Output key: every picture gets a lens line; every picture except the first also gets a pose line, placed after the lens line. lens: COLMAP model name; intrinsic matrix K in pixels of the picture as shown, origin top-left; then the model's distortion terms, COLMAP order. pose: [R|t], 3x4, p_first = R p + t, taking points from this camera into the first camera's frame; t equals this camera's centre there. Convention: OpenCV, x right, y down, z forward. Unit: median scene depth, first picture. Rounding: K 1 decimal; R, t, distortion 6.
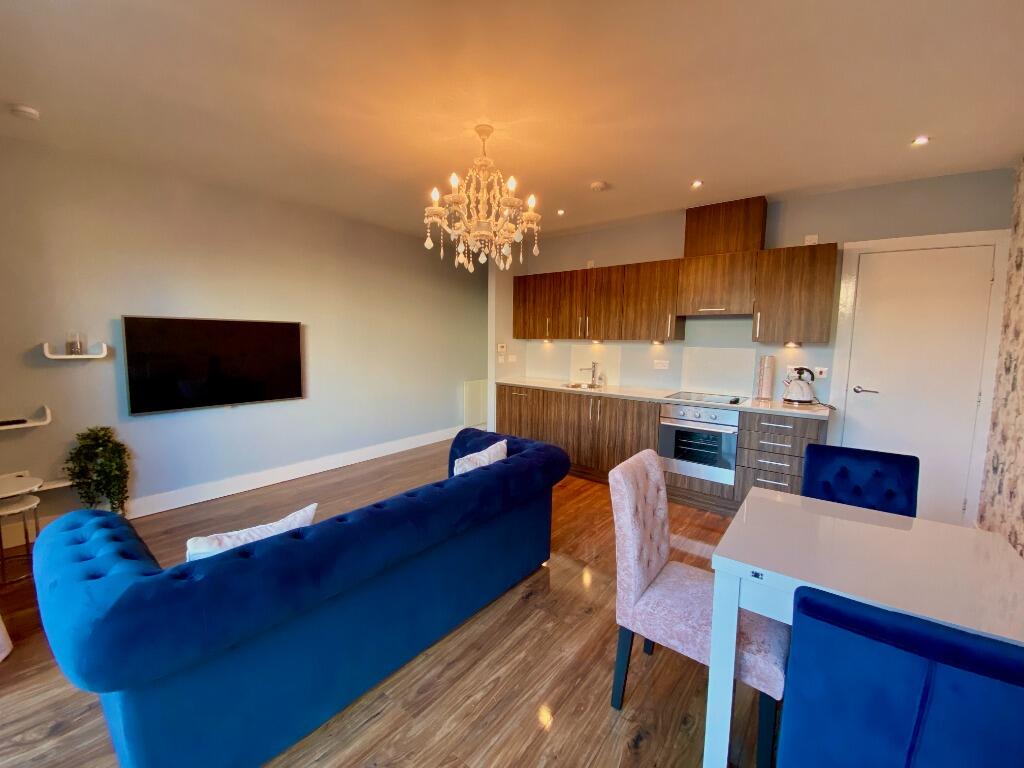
lens RADIAL K [[414.9, 0, 512.2], [0, 414.9, 382.6], [0, 0, 1]] dist [0.029333, -0.025453]
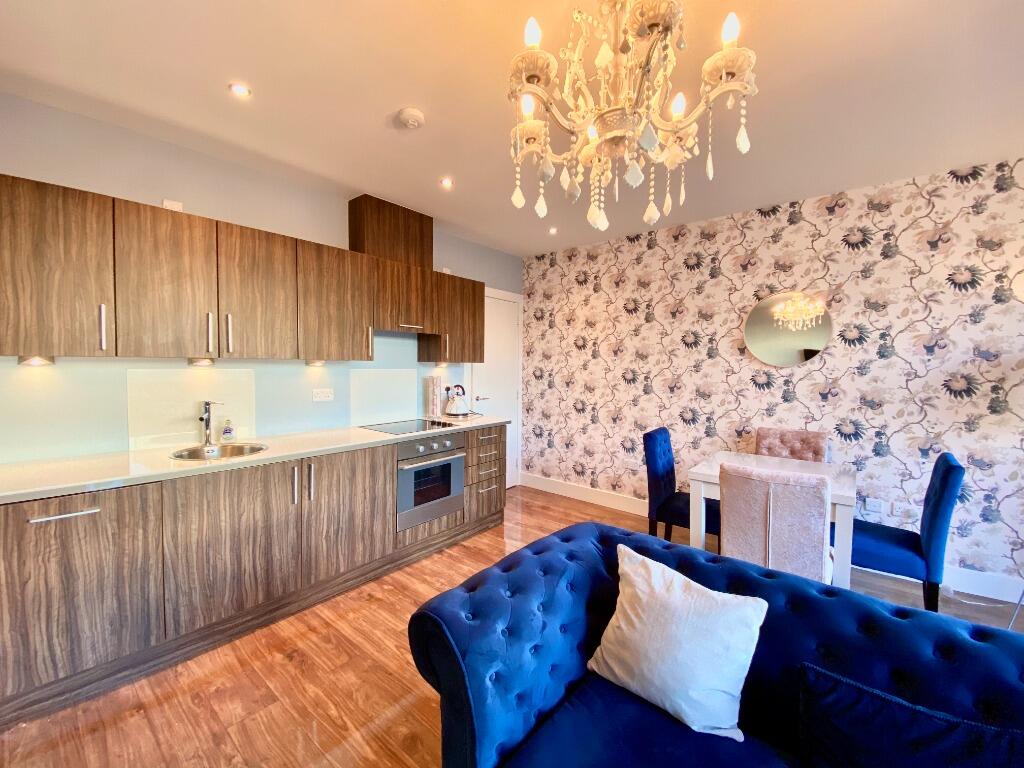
lens RADIAL K [[414.9, 0, 512.2], [0, 414.9, 382.6], [0, 0, 1]] dist [0.029333, -0.025453]
pose [[0.024352, -0.060869, 0.997849, -0.367548], [0.093789, 0.993881, 0.058338, -0.080822], [-0.995294, 0.092166, 0.029912, 0.723814]]
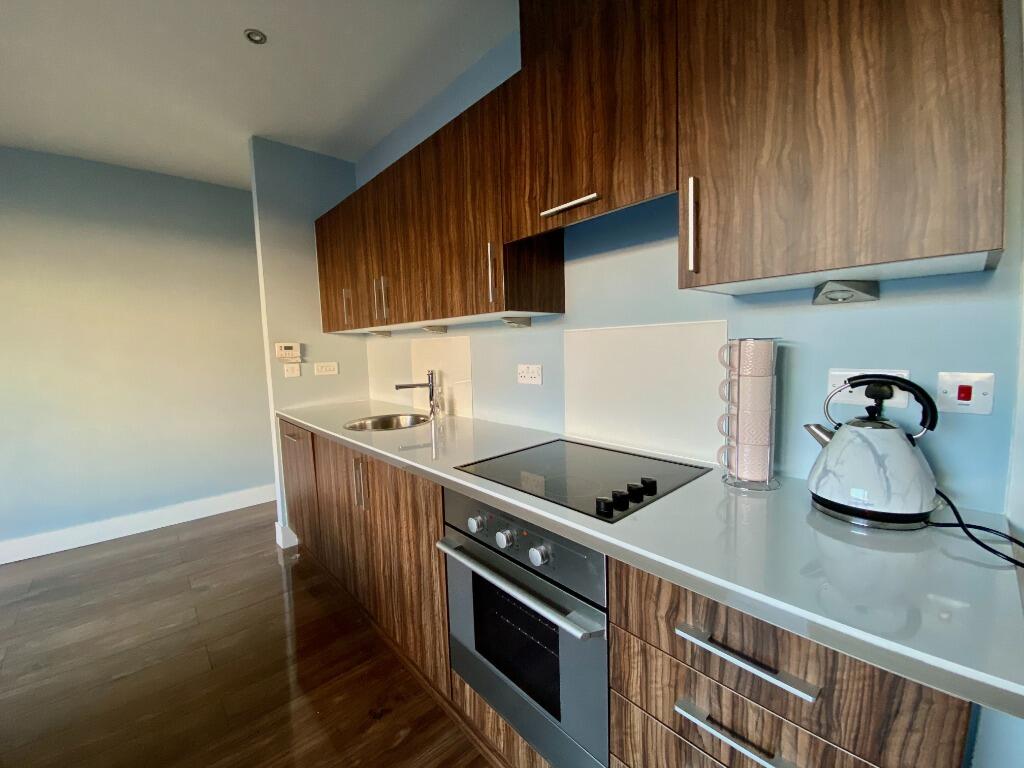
lens RADIAL K [[414.9, 0, 512.2], [0, 414.9, 382.6], [0, 0, 1]] dist [0.029333, -0.025453]
pose [[0.985379, -0.029467, -0.167811, 0.454145], [0.027015, 0.999493, -0.016873, -0.029005], [0.168223, 0.012093, 0.985675, 0.628756]]
